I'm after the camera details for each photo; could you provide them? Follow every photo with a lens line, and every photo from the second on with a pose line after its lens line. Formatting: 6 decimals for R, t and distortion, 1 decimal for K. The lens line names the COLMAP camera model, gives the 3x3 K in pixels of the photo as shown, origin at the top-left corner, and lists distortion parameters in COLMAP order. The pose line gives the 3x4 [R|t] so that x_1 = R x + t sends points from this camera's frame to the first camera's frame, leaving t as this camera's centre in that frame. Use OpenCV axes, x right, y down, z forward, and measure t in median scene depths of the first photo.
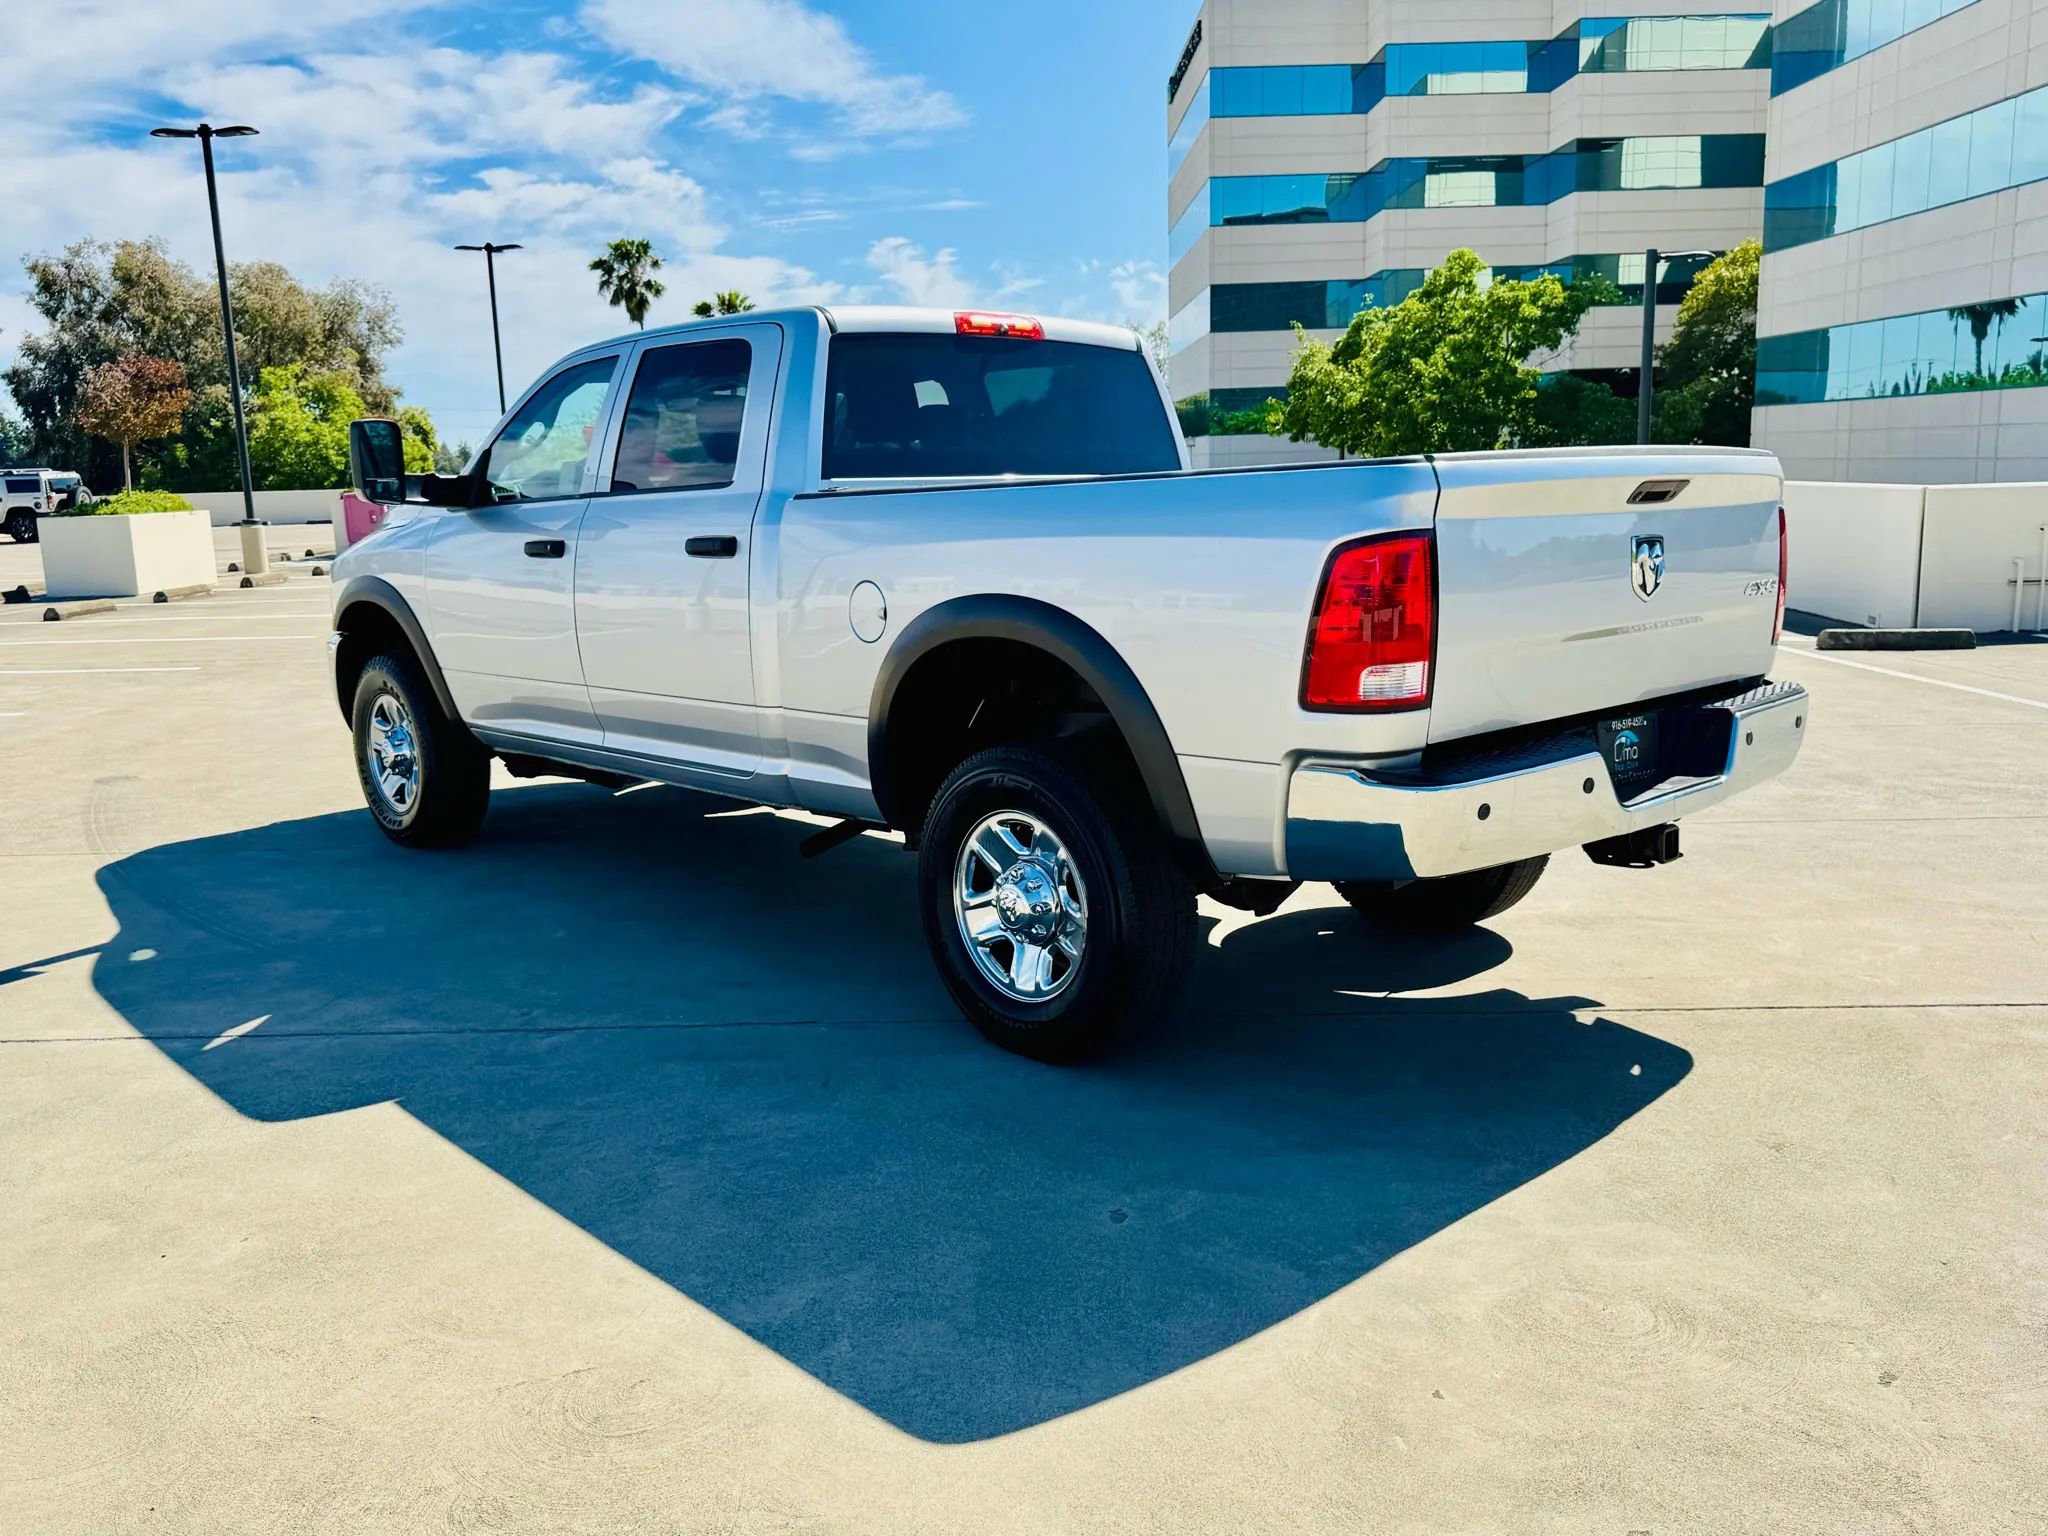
lens RADIAL K [[1655.7, 0, 1015.1], [0, 1655.7, 772.6], [0, 0, 1]] dist [0.053723, -0.077267]
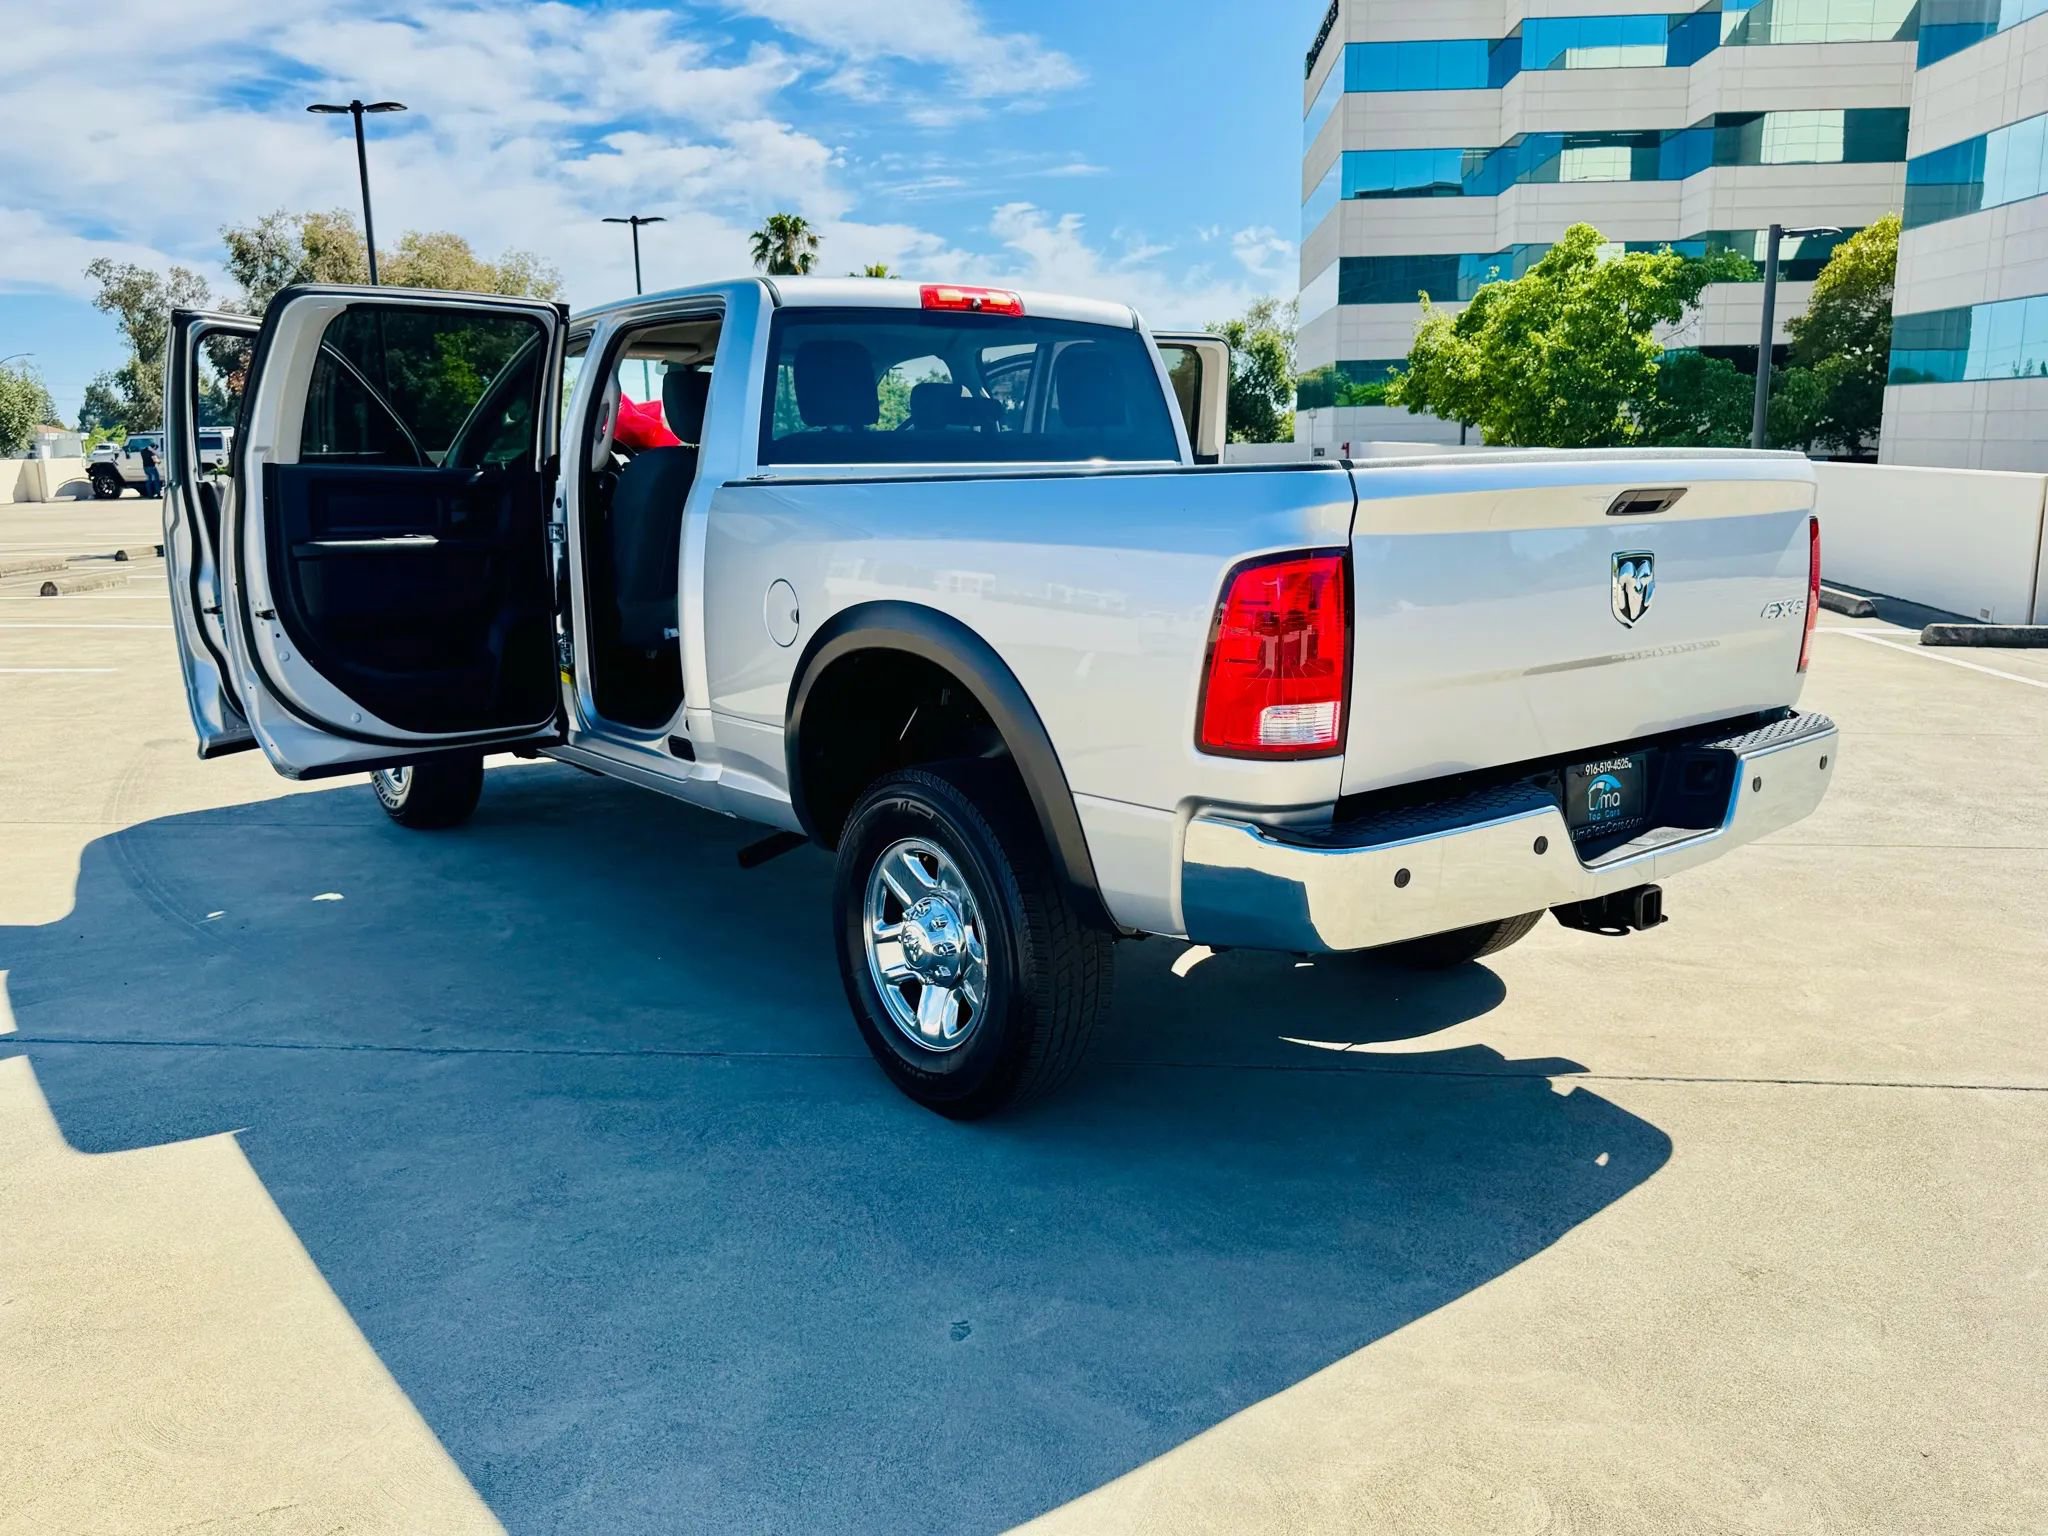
lens RADIAL K [[1590.5, 0, 1025.9], [0, 1590.5, 758.8], [0, 0, 1]] dist [0.038620, -0.052792]
pose [[0.996818, 0.027982, -0.074639, 0.102467], [-0.026546, 0.999444, 0.020165, -0.034114], [0.075162, -0.018119, 0.997007, 0.116464]]
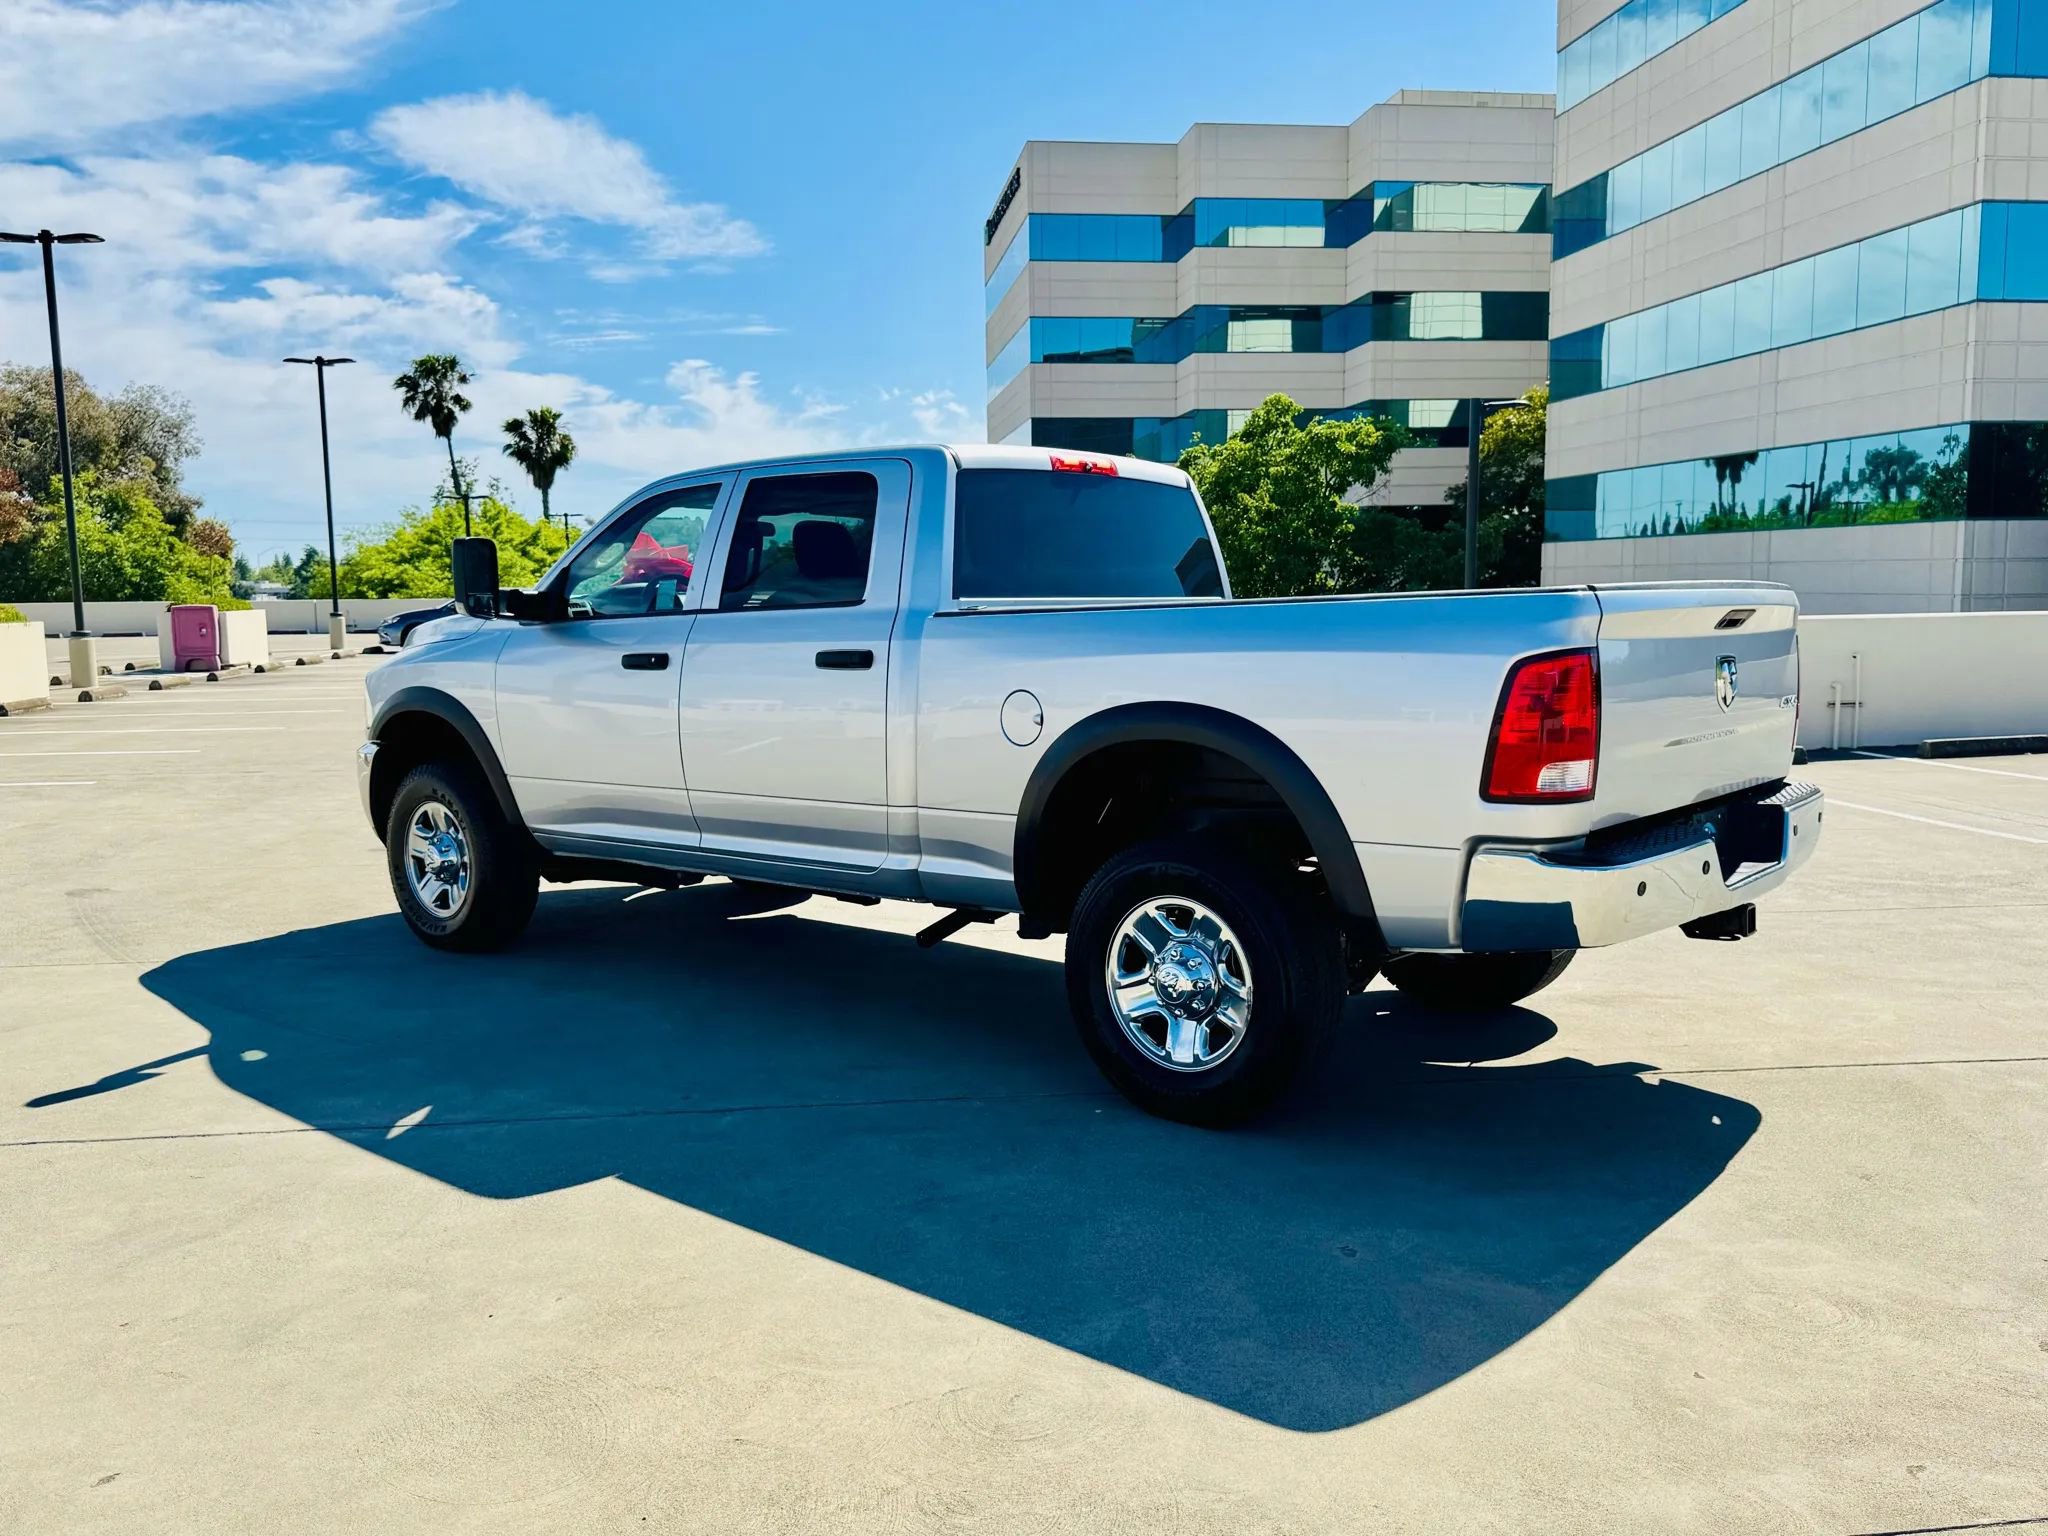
lens RADIAL K [[1655.7, 0, 1017.6], [0, 1655.7, 780.2], [0, 0, 1]] dist [0.053723, -0.077267]
pose [[0.992730, -0.000036, 0.120360, -0.201580], [0.008140, 0.997731, -0.066840, 0.015343], [-0.120084, 0.067334, 0.990478, -0.076574]]
